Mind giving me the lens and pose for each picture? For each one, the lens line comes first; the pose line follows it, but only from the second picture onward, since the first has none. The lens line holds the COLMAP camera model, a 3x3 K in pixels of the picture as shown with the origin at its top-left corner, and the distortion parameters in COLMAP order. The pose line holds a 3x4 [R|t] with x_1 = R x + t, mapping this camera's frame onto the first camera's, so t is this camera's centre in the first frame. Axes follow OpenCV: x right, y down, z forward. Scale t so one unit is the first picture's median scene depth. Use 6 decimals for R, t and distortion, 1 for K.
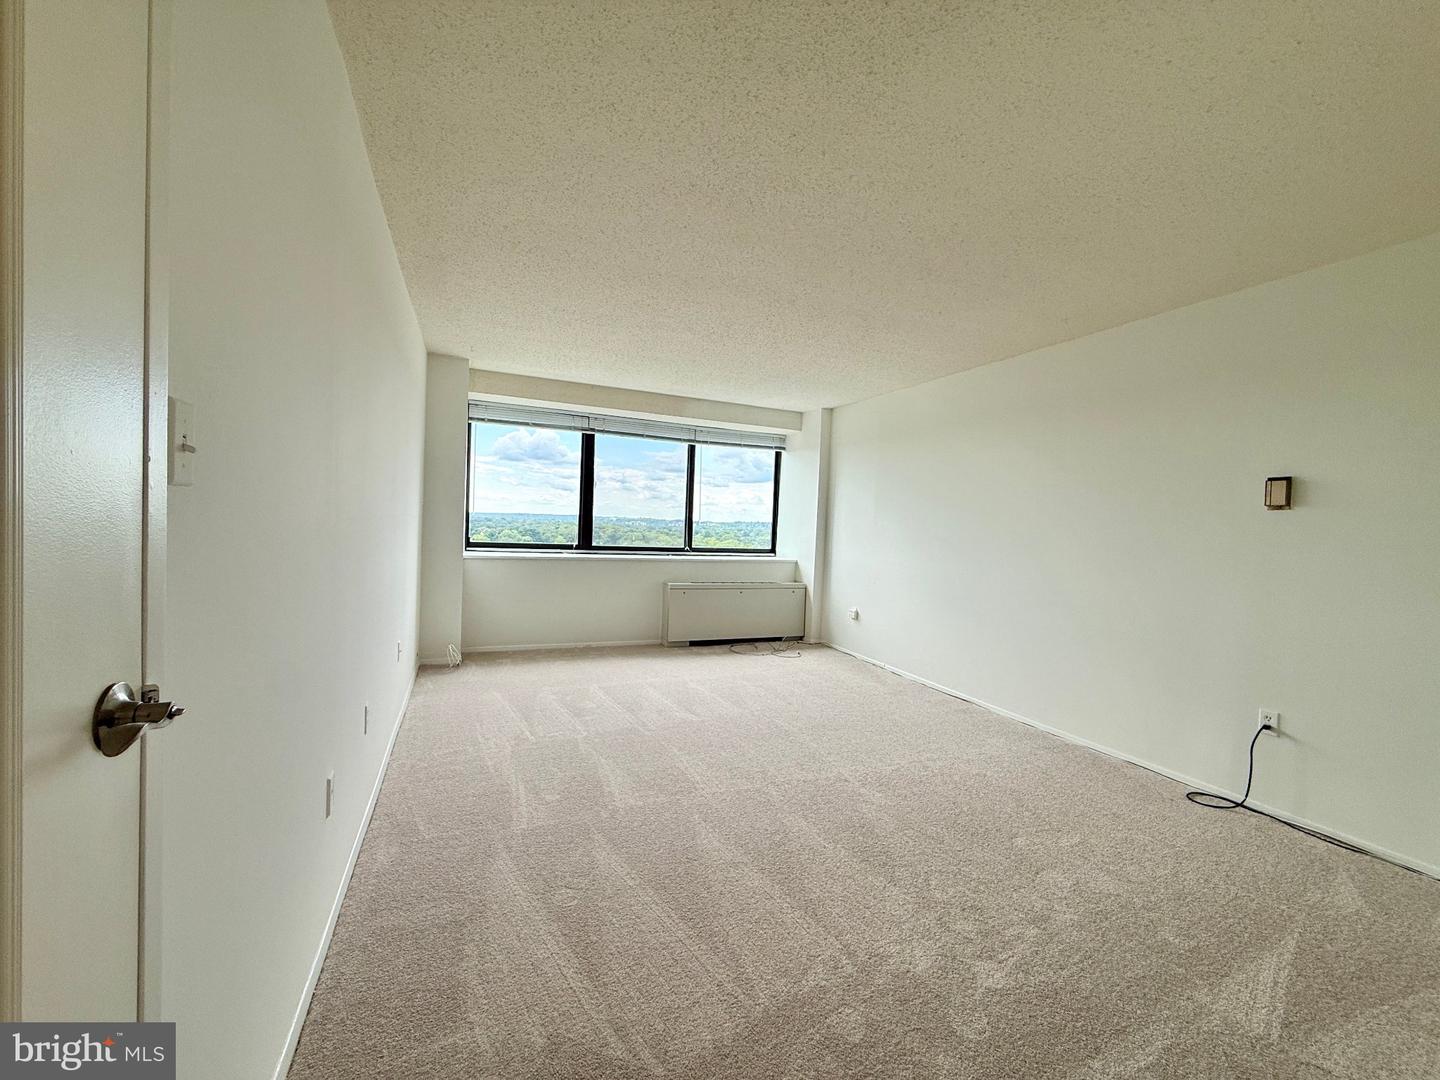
lens RADIAL K [[570.8, 0, 716.9], [0, 570.8, 539.0], [0, 0, 1]] dist [-0.002688, -0.000275]
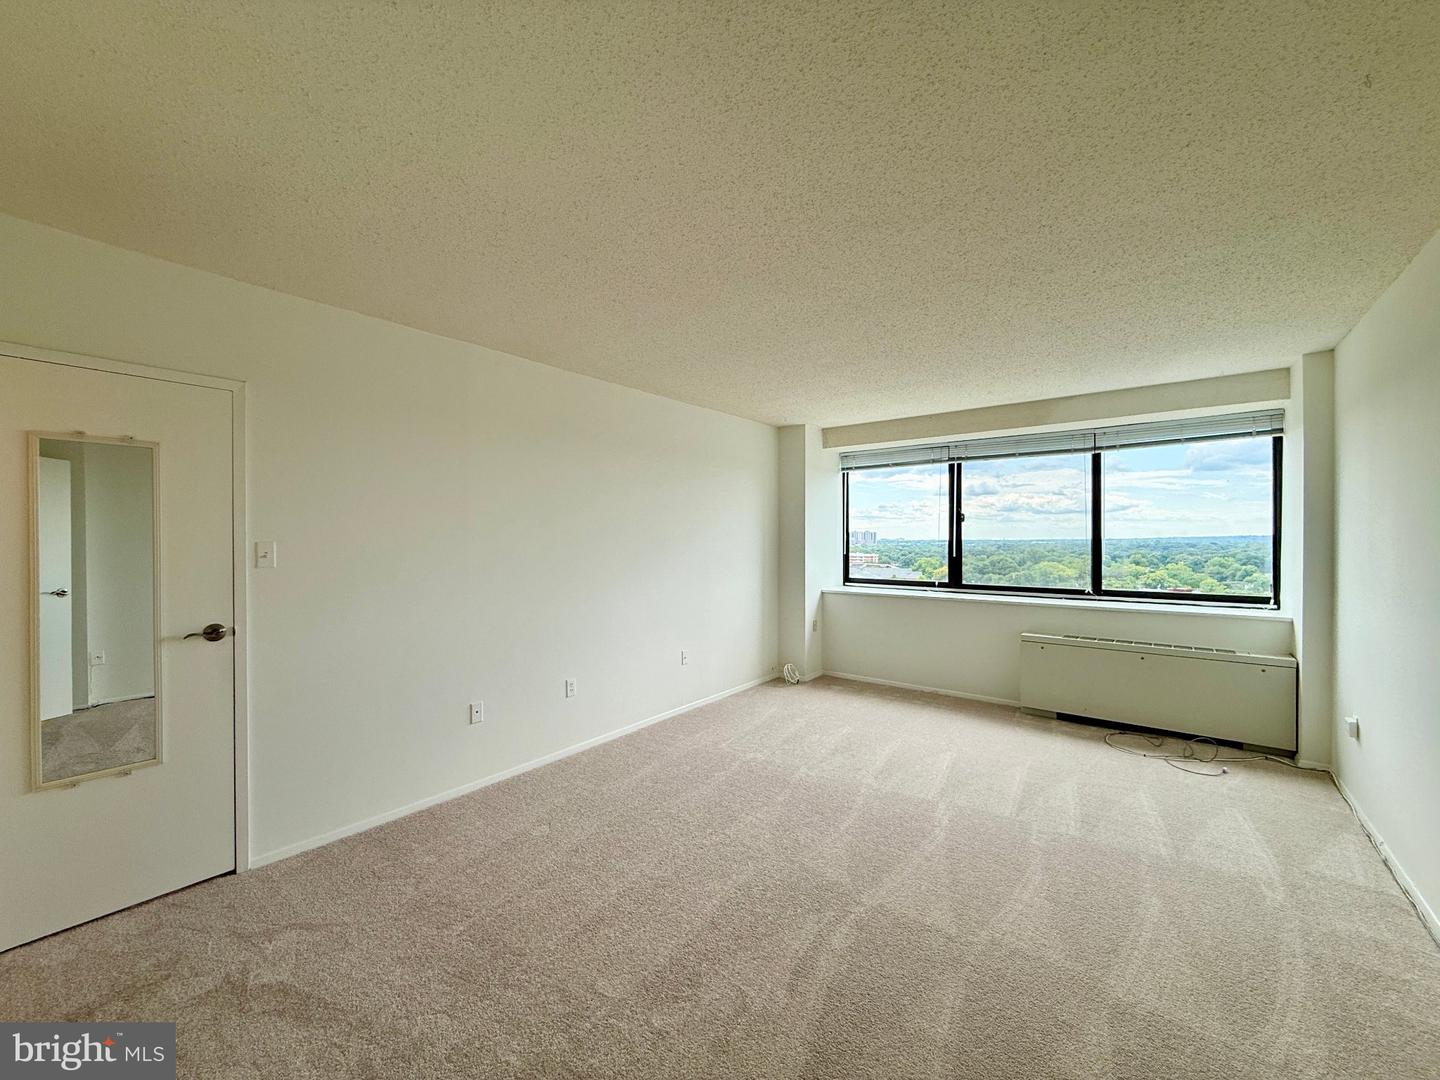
lens RADIAL K [[570.8, 0, 716.9], [0, 570.8, 539.0], [0, 0, 1]] dist [-0.002688, -0.000275]
pose [[0.479351, -0.041042, -0.876663, 0.396811], [-0.003508, 0.998808, -0.048679, -0.014514], [0.877616, 0.026409, 0.478636, 0.215724]]
